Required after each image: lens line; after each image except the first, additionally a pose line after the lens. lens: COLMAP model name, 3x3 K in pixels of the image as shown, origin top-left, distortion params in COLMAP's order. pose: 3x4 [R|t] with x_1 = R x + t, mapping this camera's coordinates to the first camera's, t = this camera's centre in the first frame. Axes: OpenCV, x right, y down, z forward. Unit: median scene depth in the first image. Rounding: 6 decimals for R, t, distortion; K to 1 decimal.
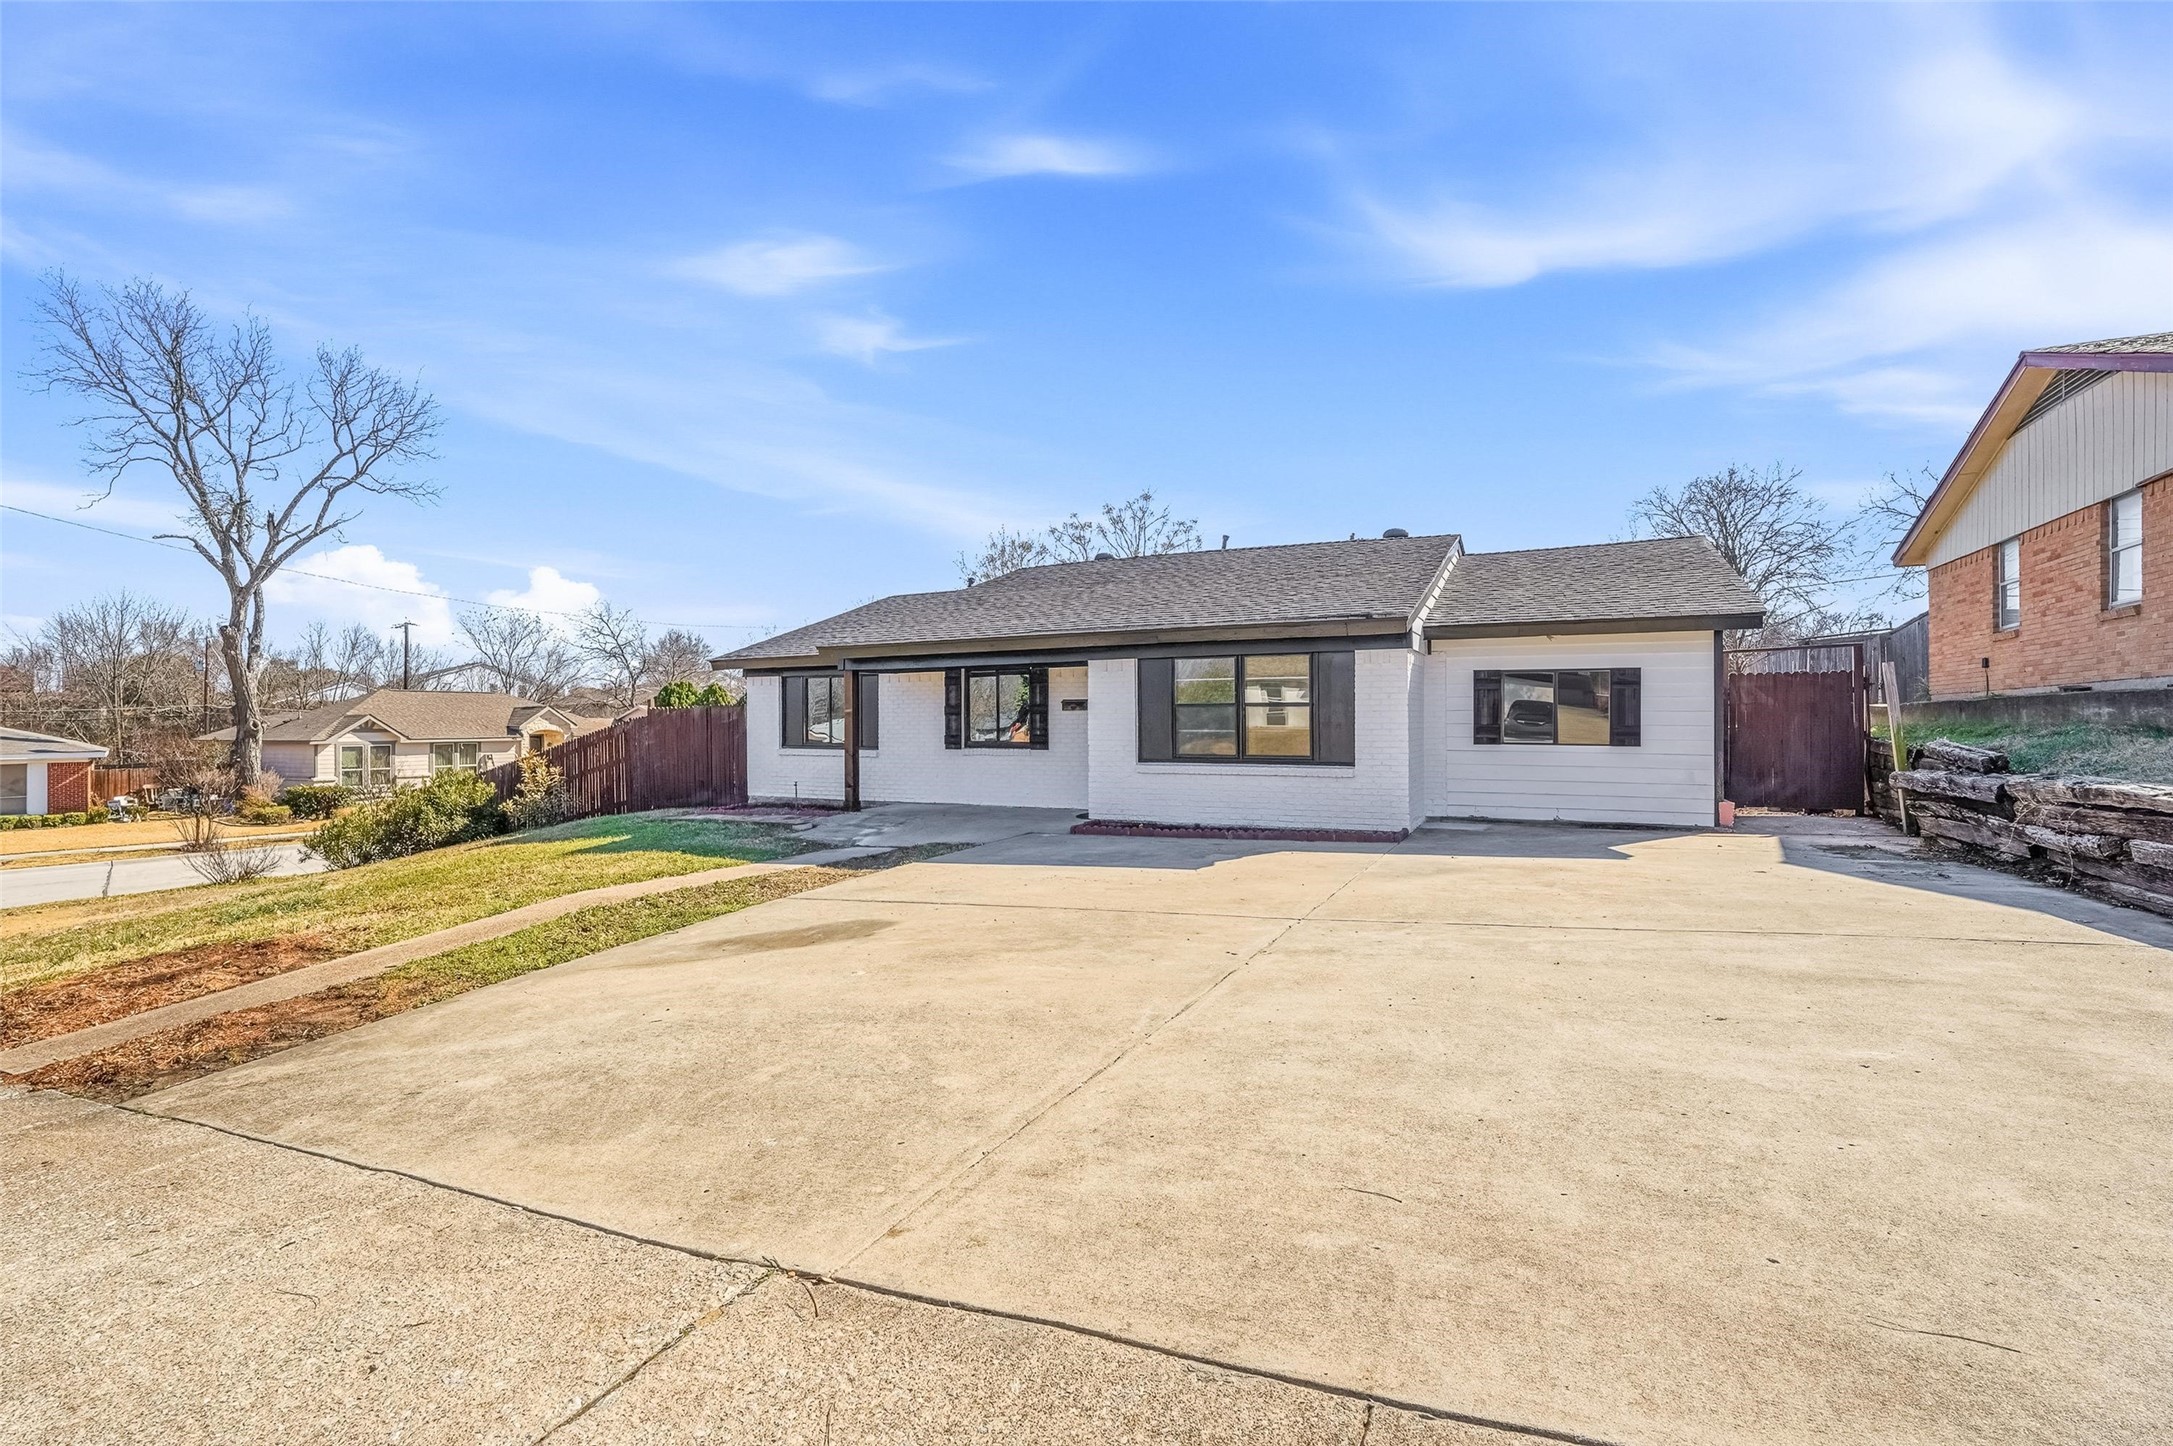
lens RADIAL K [[976.7, 0, 1080.6], [0, 976.7, 723.0], [0, 0, 1]] dist [-0.007592, 0.003181]
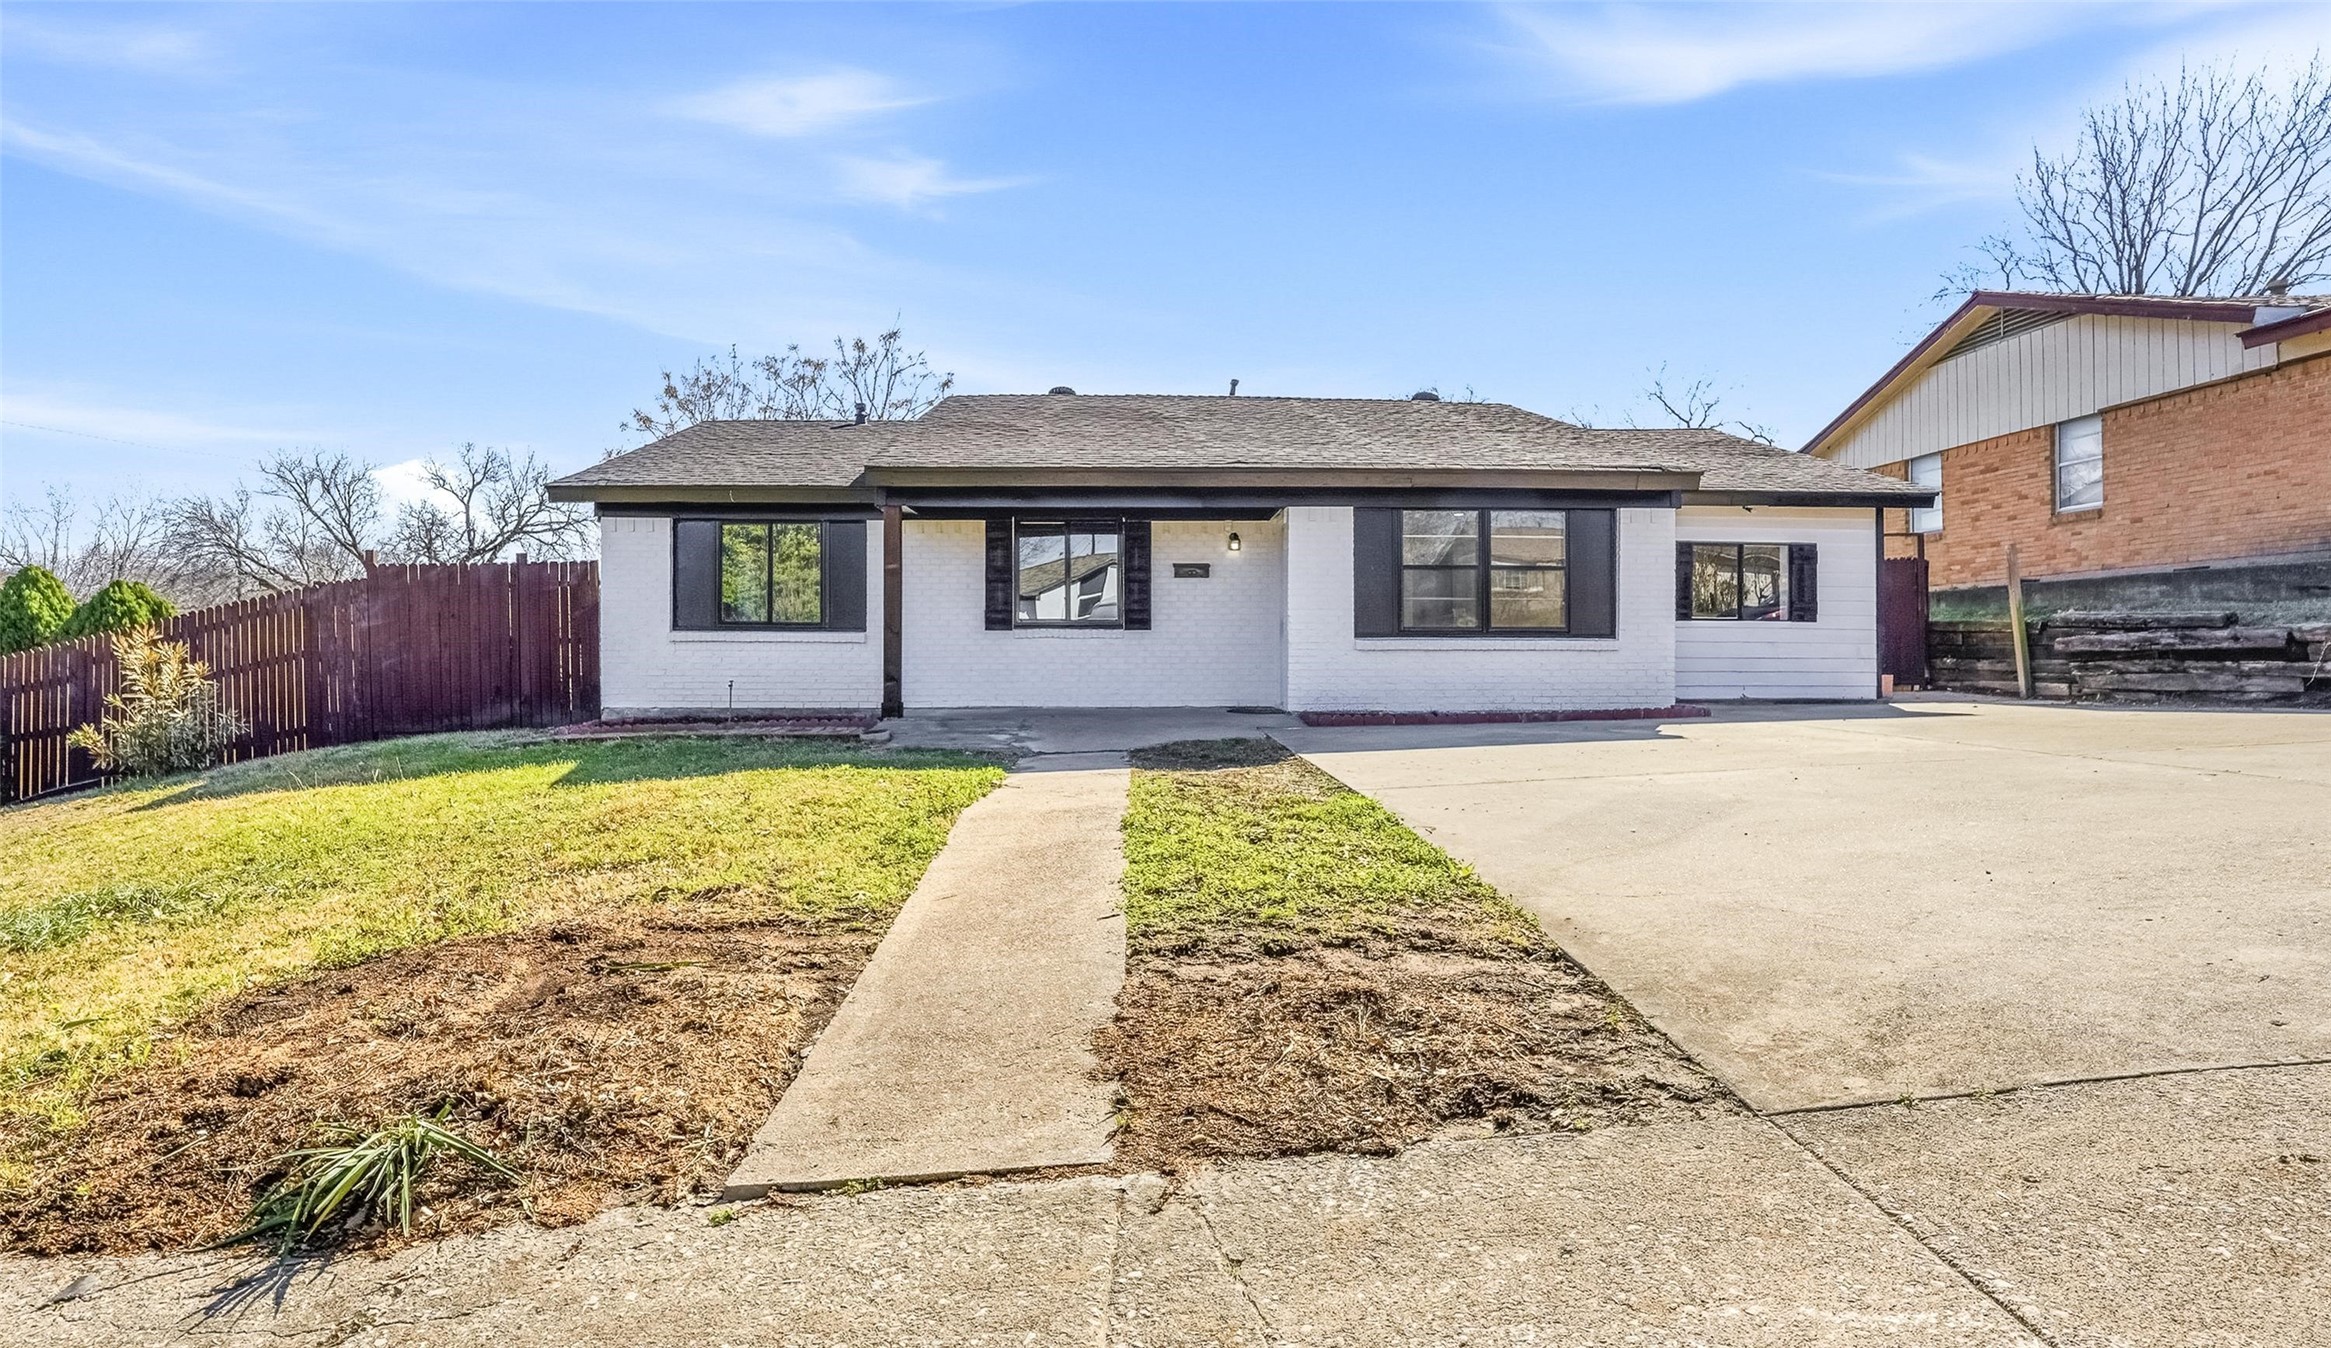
lens RADIAL K [[1186.7, 0, 1167.3], [0, 1186.7, 668.2], [0, 0, 1]] dist [-0.006785, 0.001182]
pose [[0.872727, -0.001326, 0.488206, -0.546094], [-0.003181, 0.999960, 0.008404, 0.057240], [-0.488198, -0.008887, 0.872688, 0.232631]]
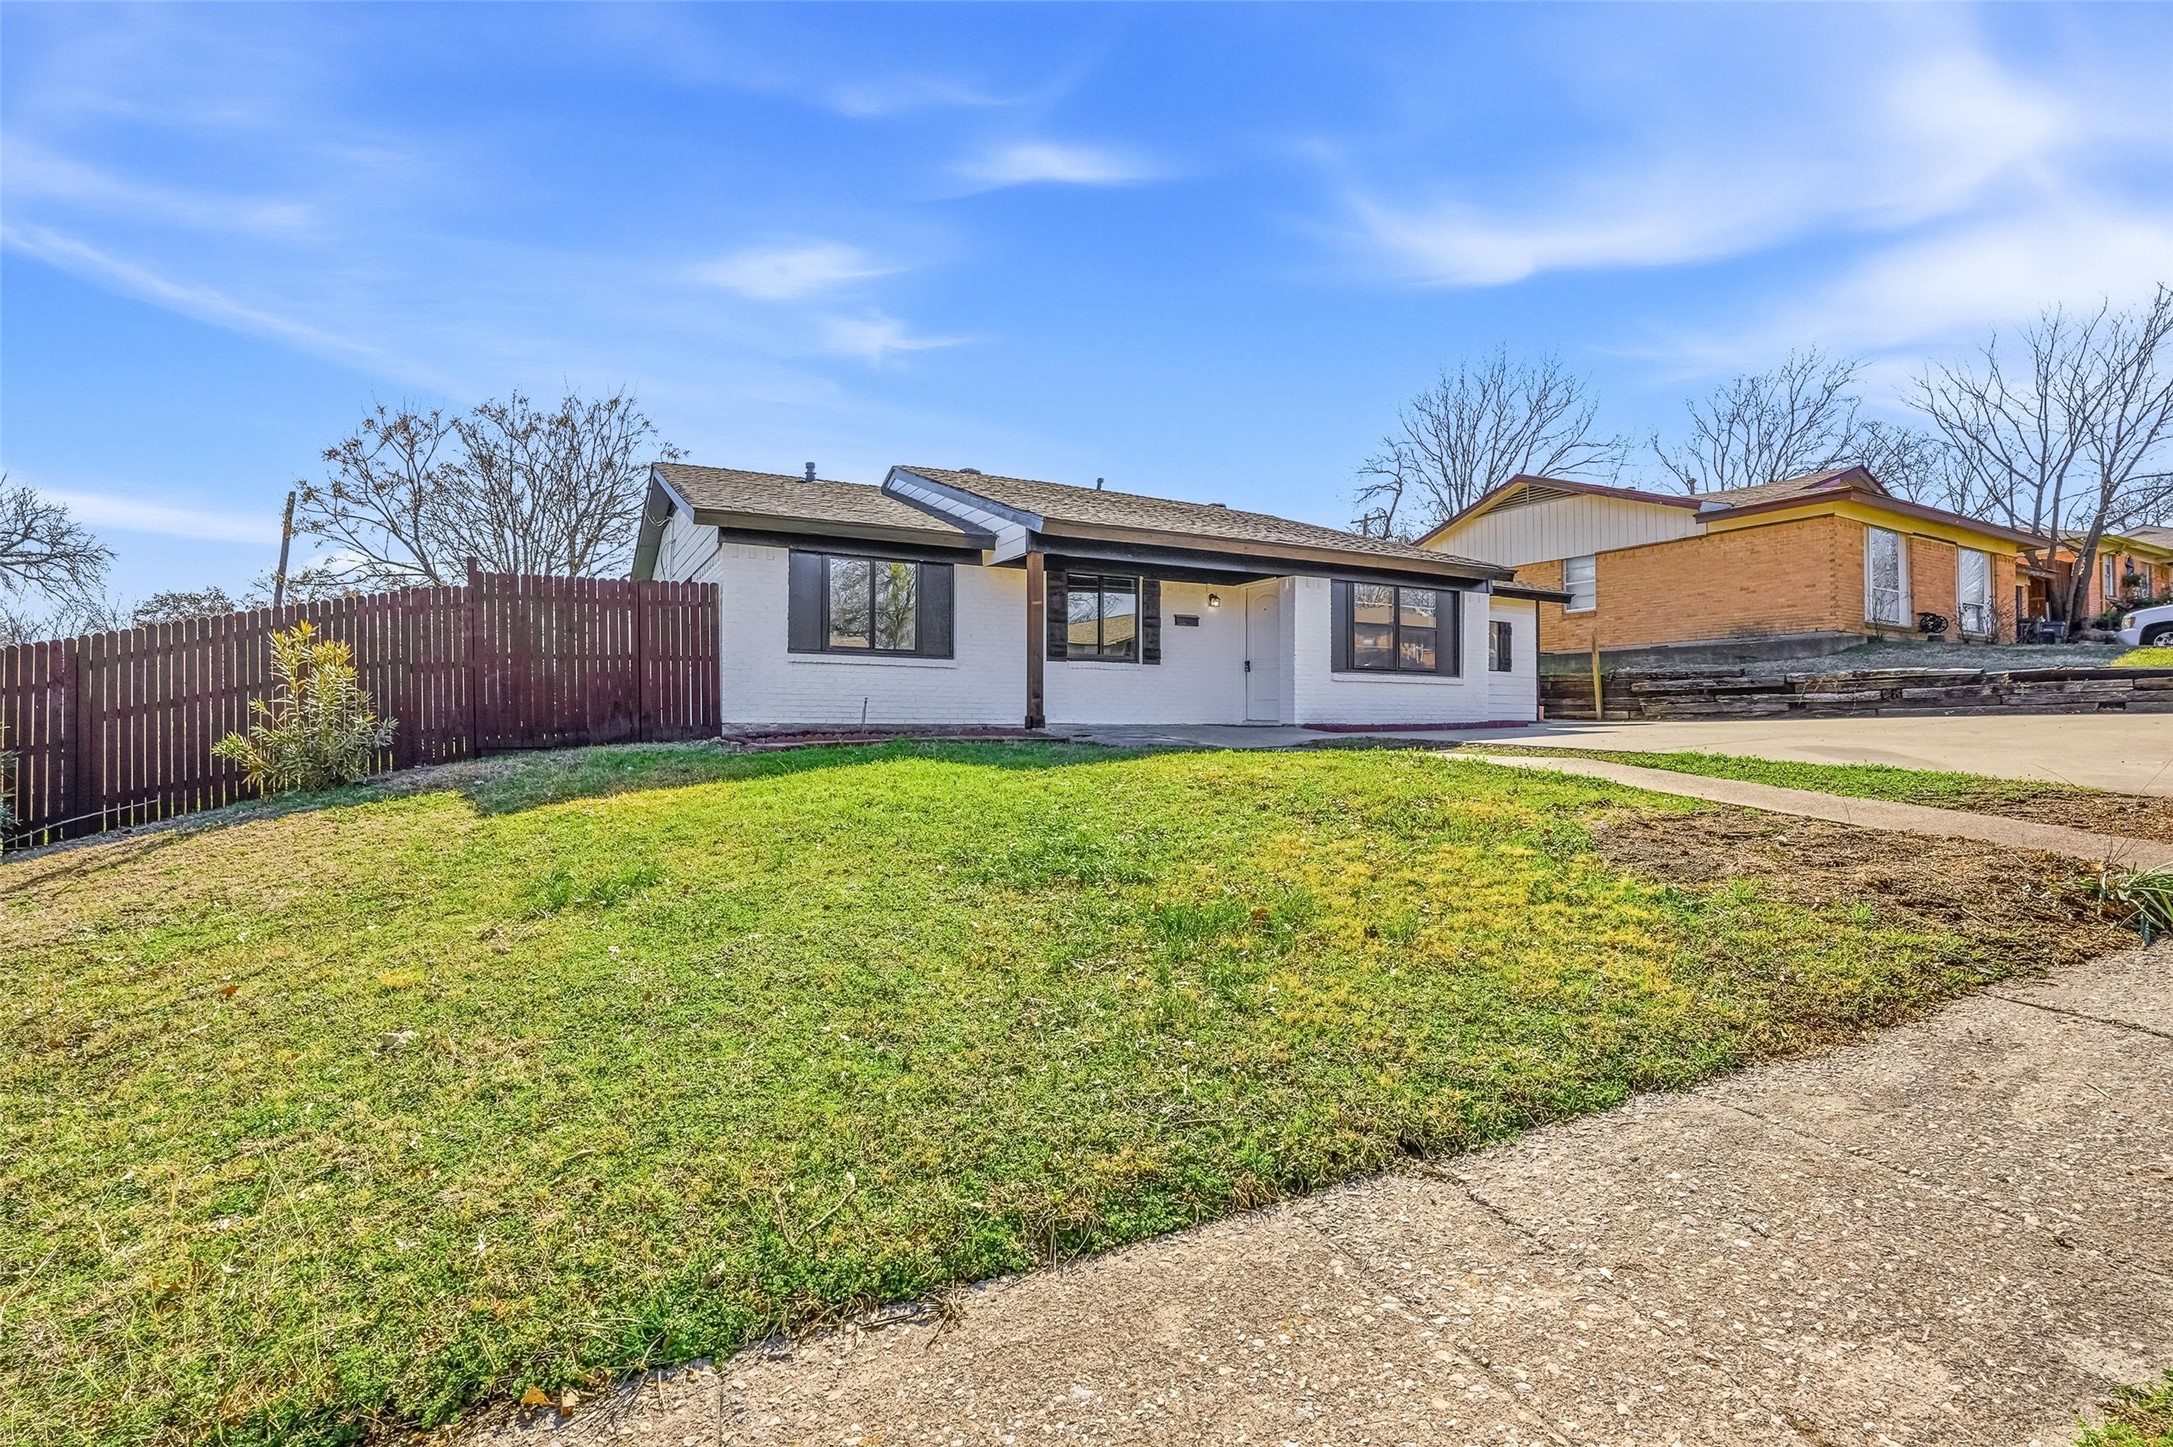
lens RADIAL K [[976.7, 0, 1080.4], [0, 976.7, 733.5], [0, 0, 1]] dist [-0.007592, 0.003181]
pose [[0.570574, -0.005227, 0.821229, -1.020434], [-0.004866, 0.999941, 0.009745, 0.100832], [-0.821232, -0.009557, 0.570515, 0.598924]]
